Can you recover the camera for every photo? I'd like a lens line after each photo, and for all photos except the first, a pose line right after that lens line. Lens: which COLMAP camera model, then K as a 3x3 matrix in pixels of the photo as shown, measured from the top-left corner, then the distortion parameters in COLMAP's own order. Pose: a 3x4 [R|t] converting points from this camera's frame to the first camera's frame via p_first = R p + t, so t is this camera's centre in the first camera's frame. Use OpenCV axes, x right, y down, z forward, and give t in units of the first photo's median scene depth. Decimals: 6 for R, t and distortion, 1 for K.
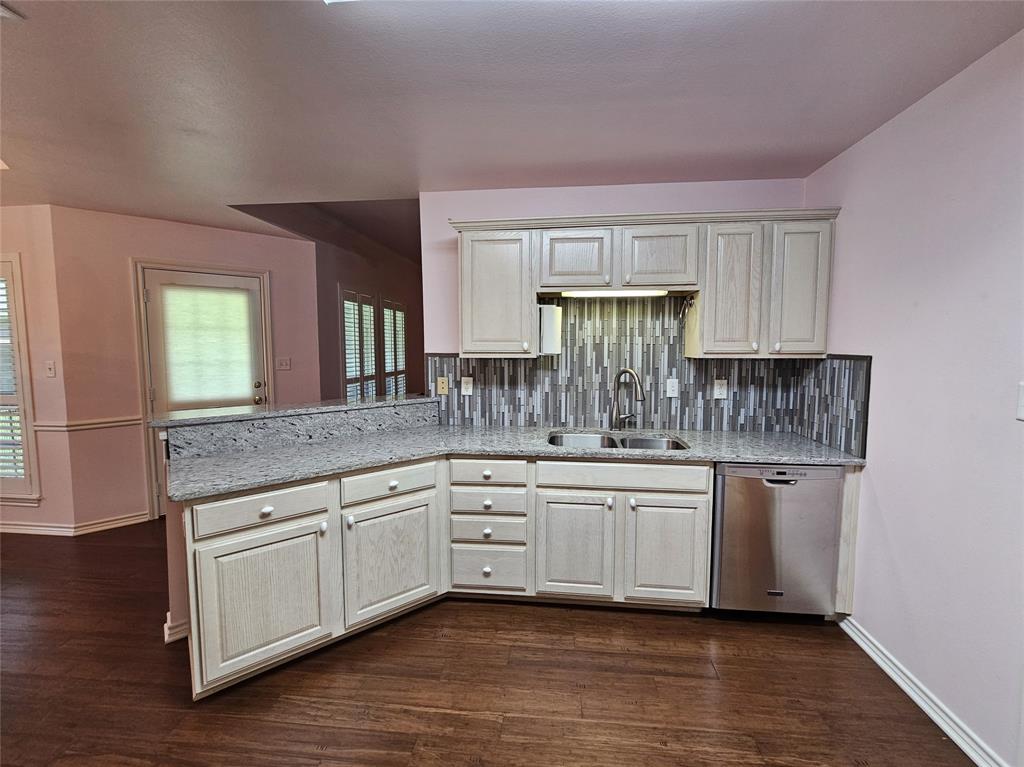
lens RADIAL K [[435.7, 0, 519.8], [0, 435.7, 377.5], [0, 0, 1]] dist [-0.002692, -0.000741]
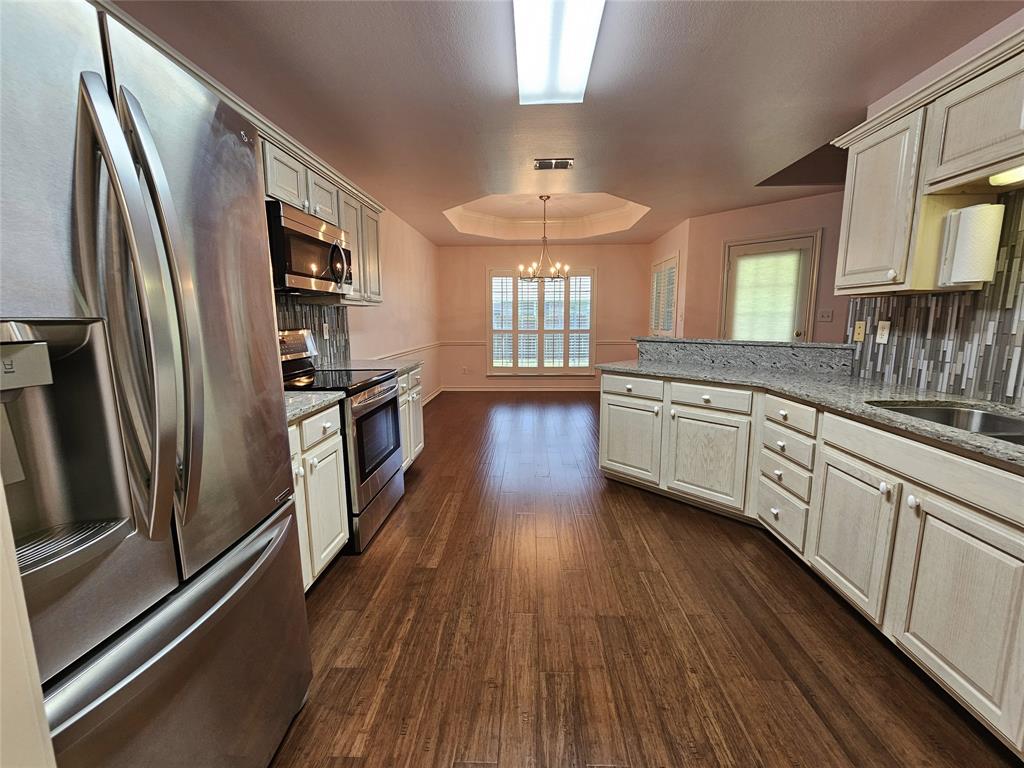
lens RADIAL K [[435.7, 0, 518.8], [0, 435.7, 386.2], [0, 0, 1]] dist [-0.002692, -0.000741]
pose [[0.049964, 0.150031, -0.987418, 0.660865], [-0.071081, 0.986680, 0.146322, 0.048557], [0.996218, 0.062876, 0.059963, 0.280010]]
